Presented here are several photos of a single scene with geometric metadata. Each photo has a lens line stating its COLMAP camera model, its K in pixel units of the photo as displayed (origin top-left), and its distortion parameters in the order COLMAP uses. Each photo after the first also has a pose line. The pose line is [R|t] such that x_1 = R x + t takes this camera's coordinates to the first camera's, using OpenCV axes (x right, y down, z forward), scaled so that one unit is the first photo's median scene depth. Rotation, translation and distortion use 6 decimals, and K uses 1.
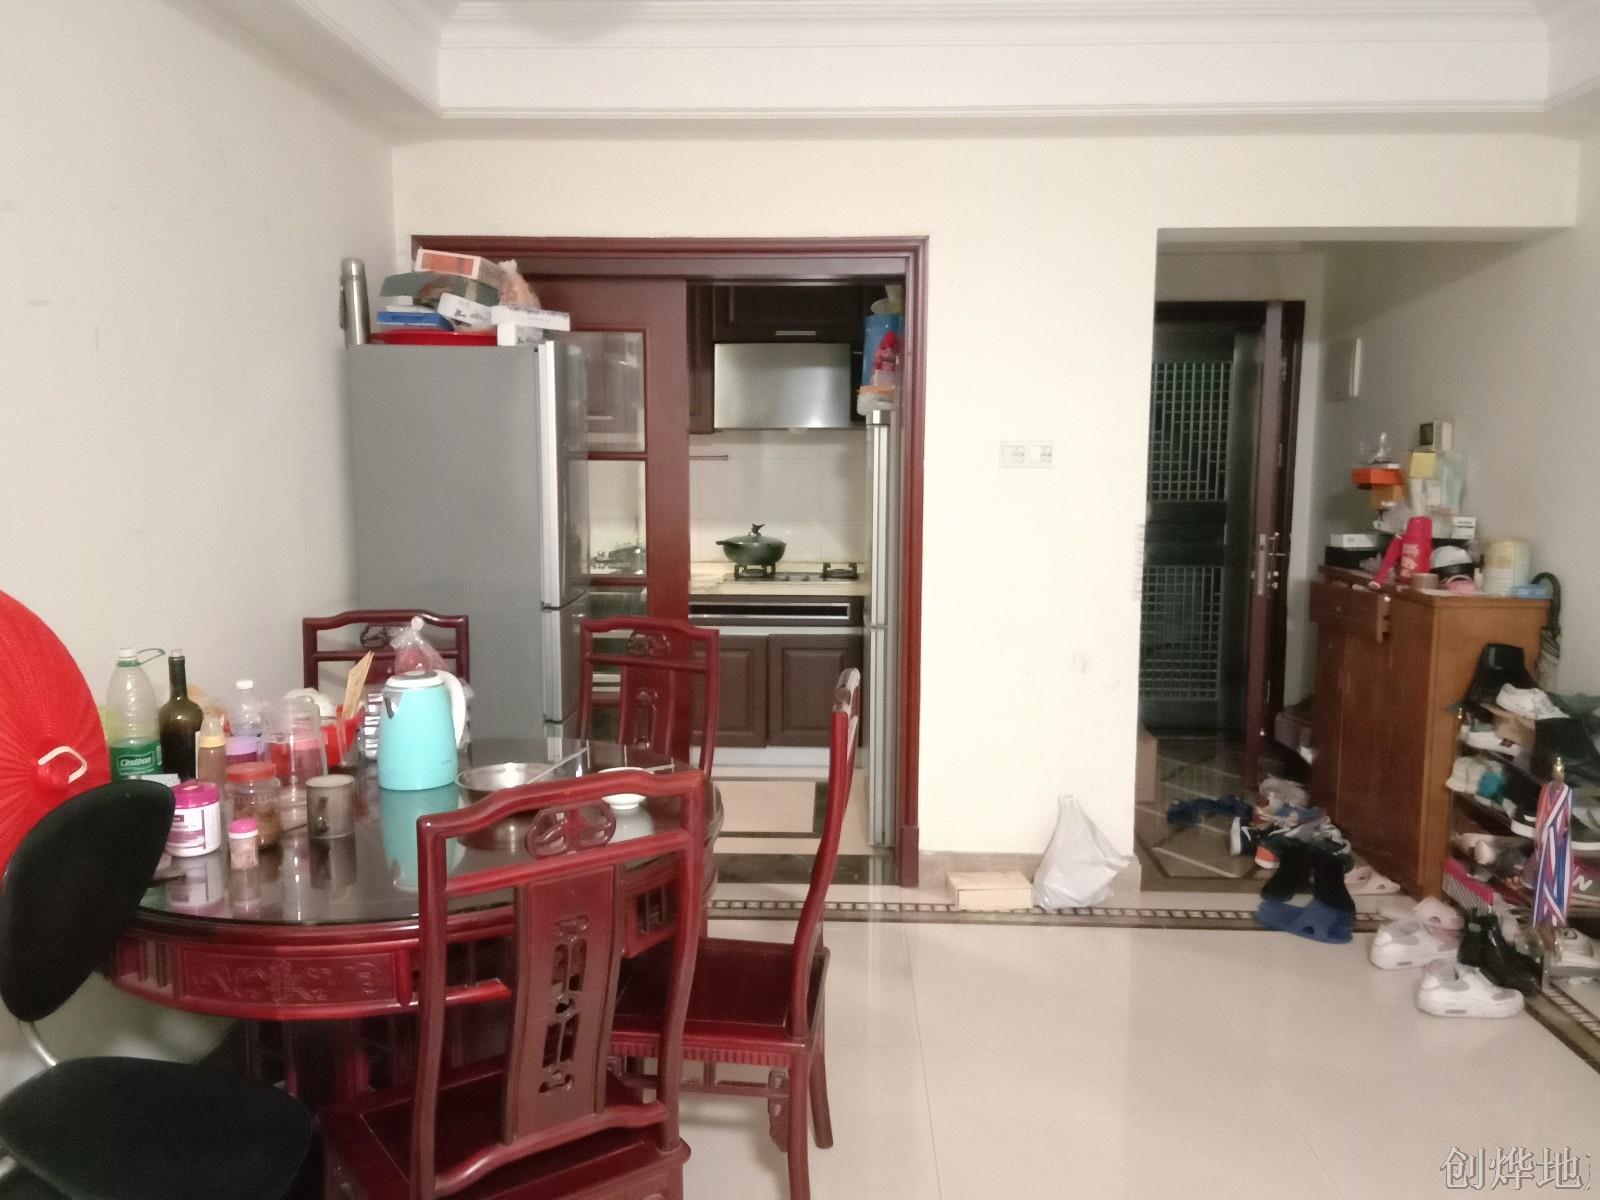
lens RADIAL K [[1251.0, 0, 800.0], [0, 1251.0, 600.0], [0, 0, 1]] dist [0.117804, -0.186238]
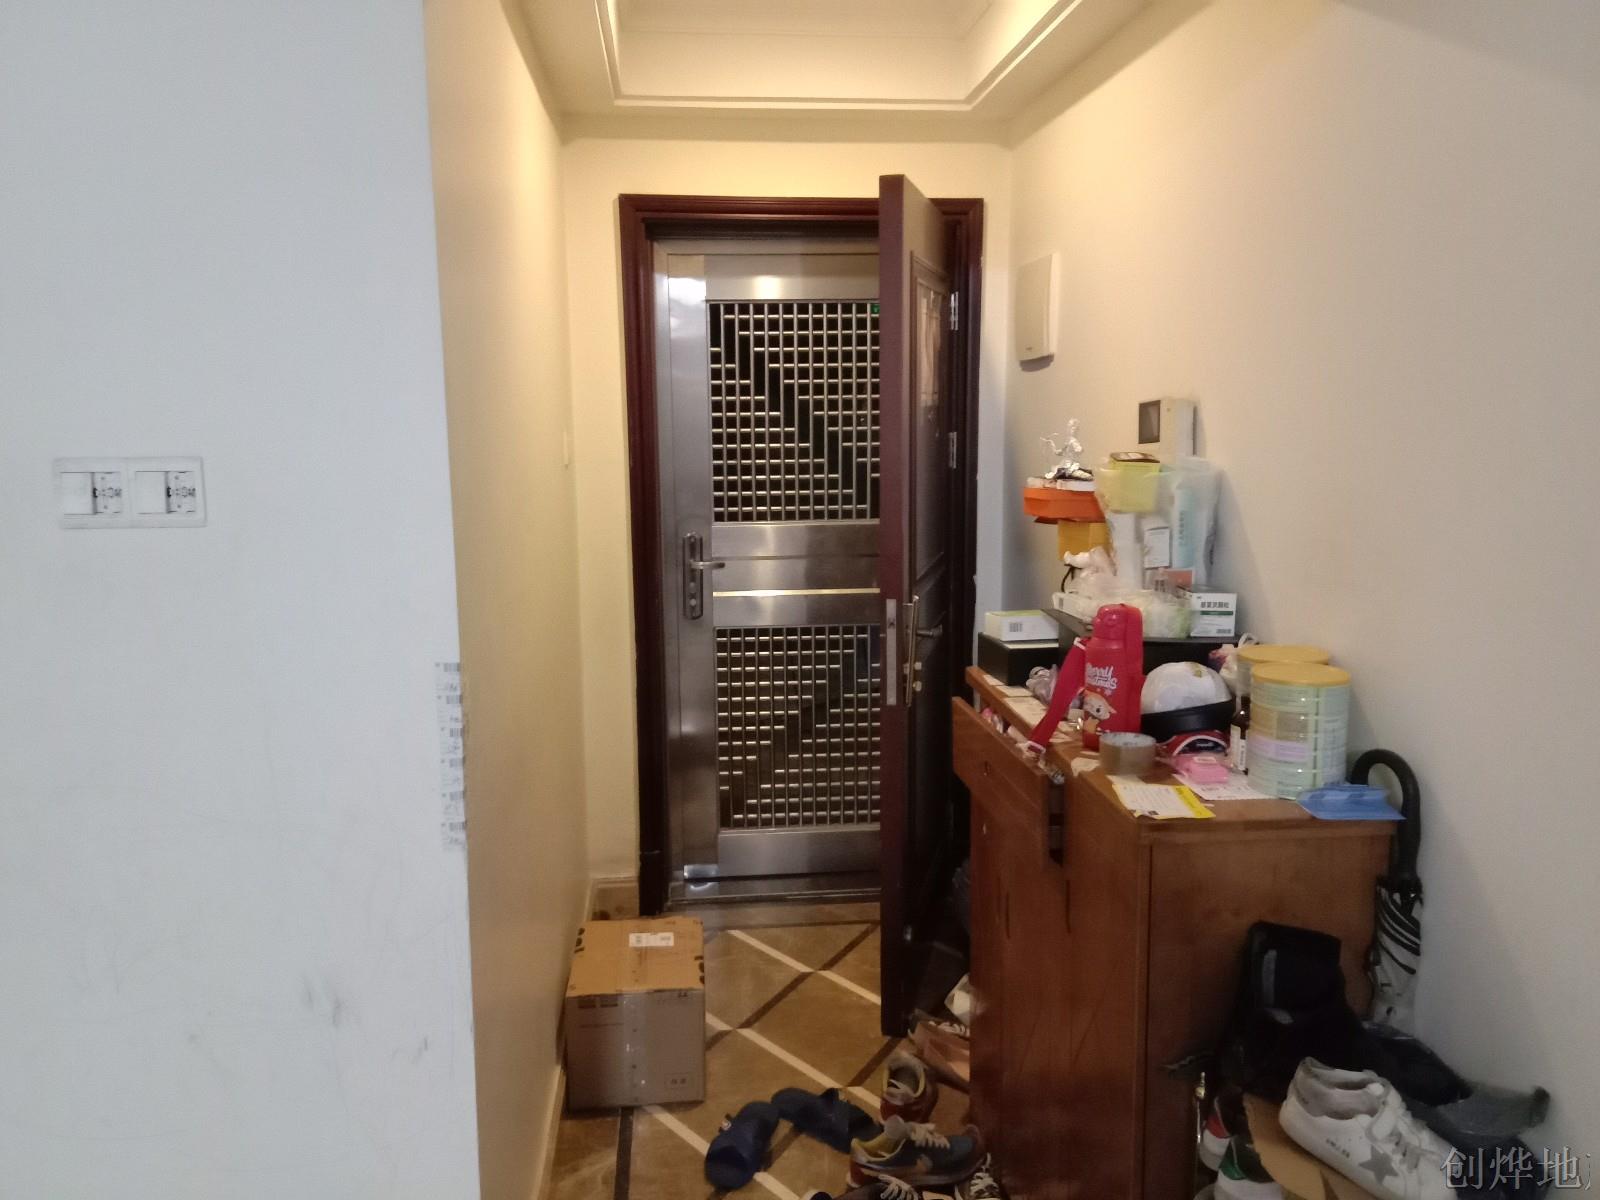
lens RADIAL K [[1251.0, 0, 800.0], [0, 1251.0, 600.0], [0, 0, 1]] dist [0.117804, -0.186238]
pose [[0.991354, -0.027791, 0.128241, 0.324191], [0.024445, 0.999320, 0.027594, -0.085769], [-0.128921, -0.024220, 0.991359, 0.579738]]
